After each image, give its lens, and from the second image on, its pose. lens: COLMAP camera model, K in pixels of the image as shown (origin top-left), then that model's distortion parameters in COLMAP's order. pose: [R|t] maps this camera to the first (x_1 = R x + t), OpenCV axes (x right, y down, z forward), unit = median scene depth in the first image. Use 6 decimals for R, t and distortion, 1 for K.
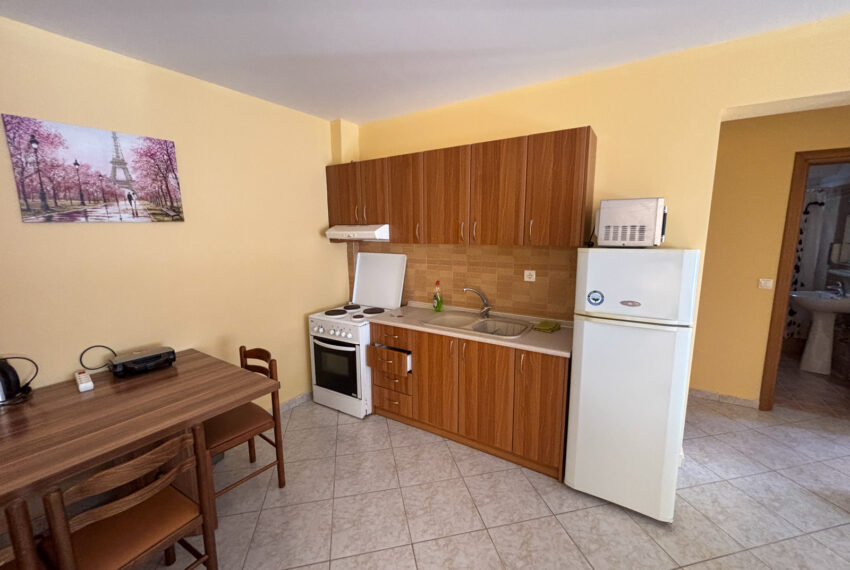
lens RADIAL K [[345.2, 0, 426.2], [0, 345.2, 284.5], [0, 0, 1]] dist [-0.010886, -0.000412]
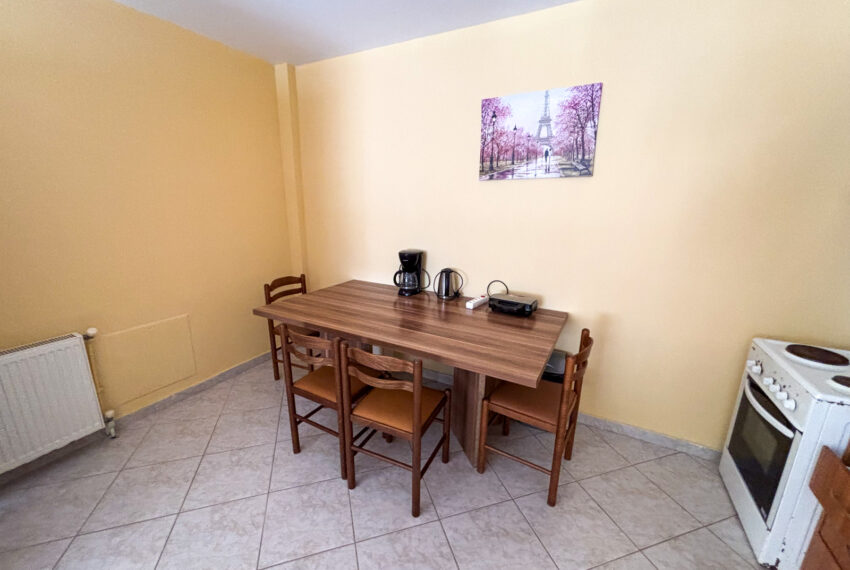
lens RADIAL K [[345.2, 0, 428.1], [0, 345.2, 285.4], [0, 0, 1]] dist [-0.010886, -0.000412]
pose [[0.070041, 0.253087, -0.964905, 0.230000], [-0.165764, 0.956785, 0.238925, -0.060728], [0.983675, 0.143212, 0.108967, 0.587447]]
